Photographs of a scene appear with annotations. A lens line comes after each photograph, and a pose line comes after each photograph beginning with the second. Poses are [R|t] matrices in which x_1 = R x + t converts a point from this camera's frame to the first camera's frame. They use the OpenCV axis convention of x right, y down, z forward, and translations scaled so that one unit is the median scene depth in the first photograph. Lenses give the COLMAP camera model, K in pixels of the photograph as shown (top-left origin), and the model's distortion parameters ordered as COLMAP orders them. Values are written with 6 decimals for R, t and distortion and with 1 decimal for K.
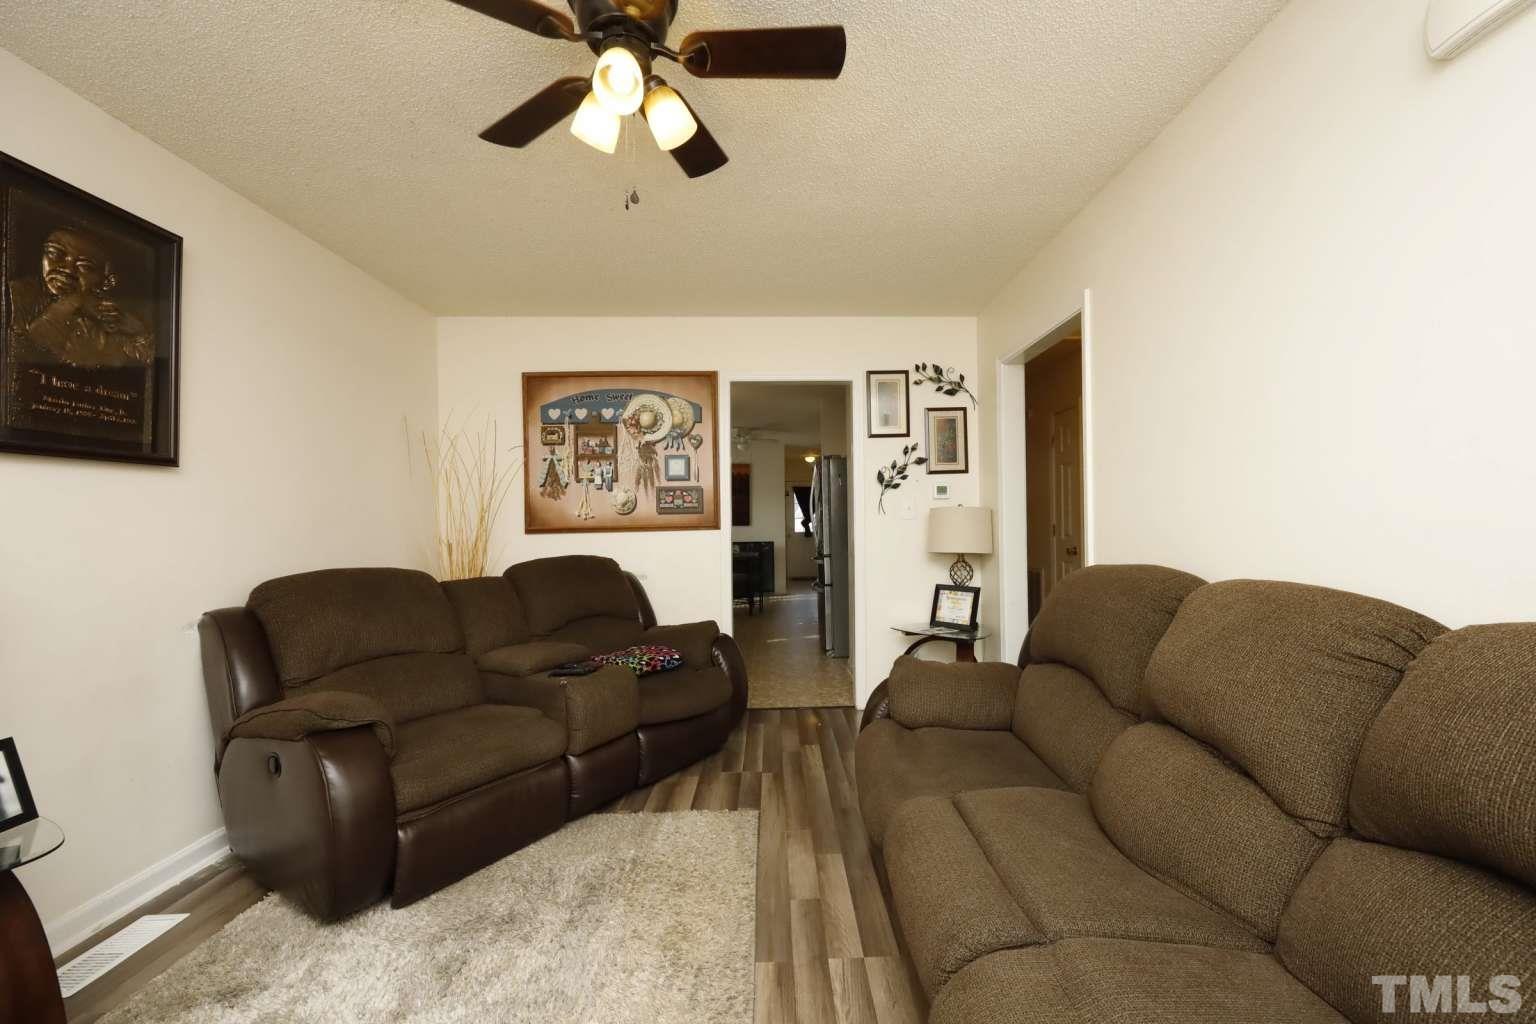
lens RADIAL K [[668.0, 0, 770.8], [0, 668.0, 522.1], [0, 0, 1]] dist [-0.000682, 0.000076]
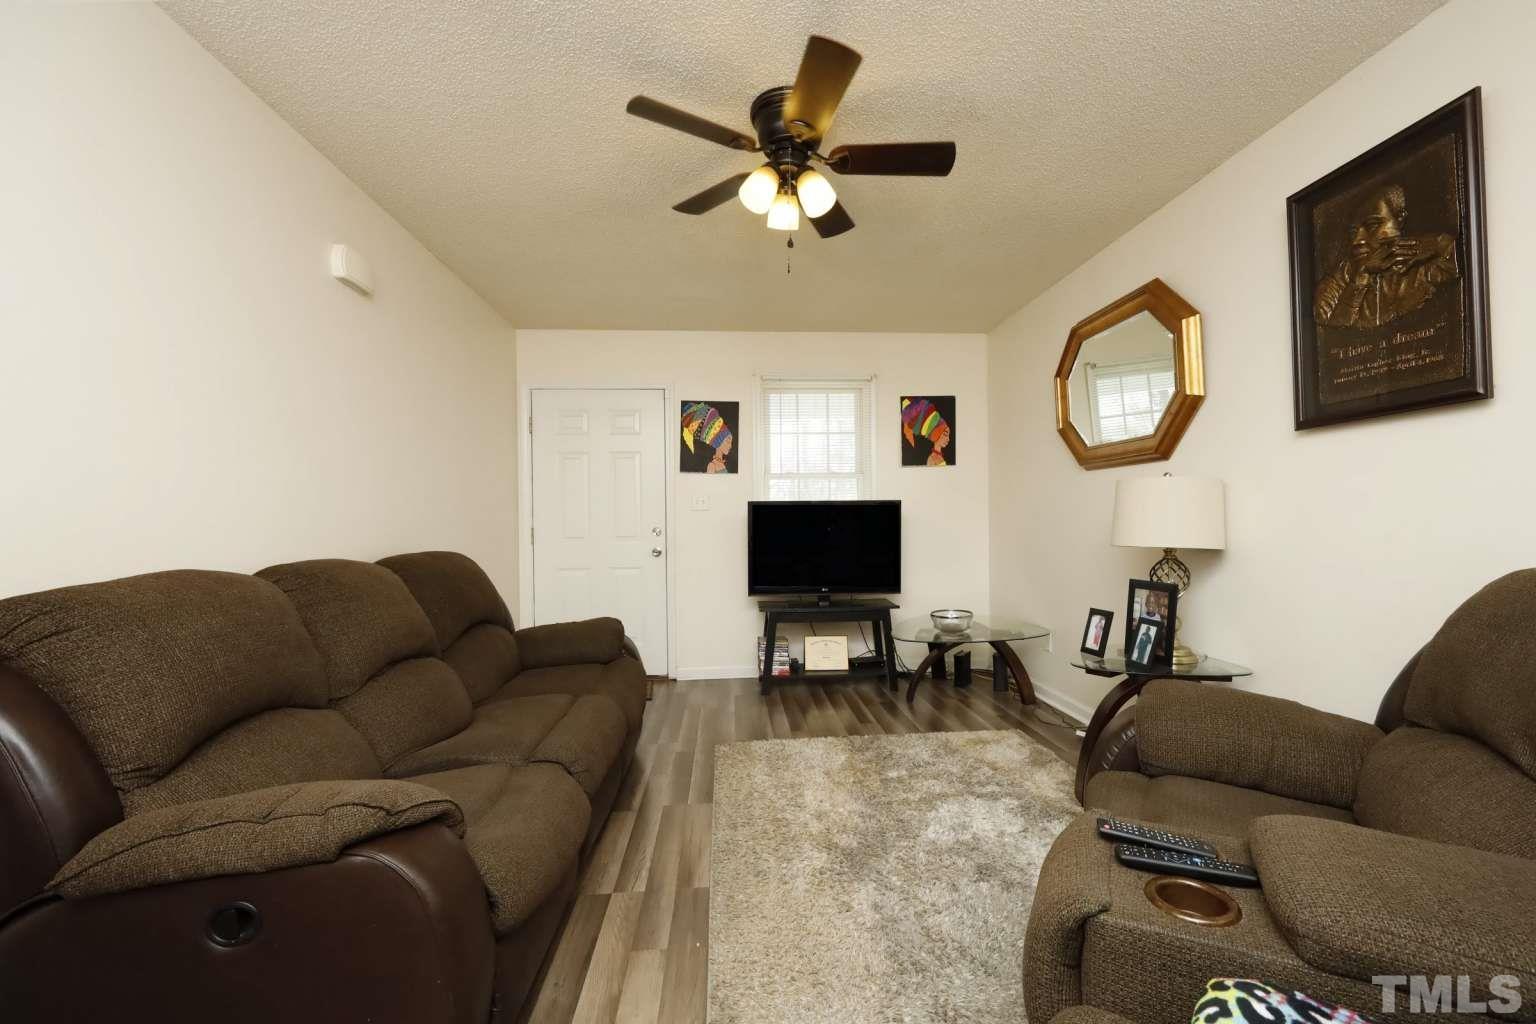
lens RADIAL K [[668.0, 0, 770.8], [0, 668.0, 522.1], [0, 0, 1]] dist [-0.000682, 0.000076]
pose [[-0.997584, 0.029691, -0.062801, -0.070475], [0.029611, 0.999559, 0.002209, 0.032597], [0.062838, 0.000344, -0.998024, 2.023971]]
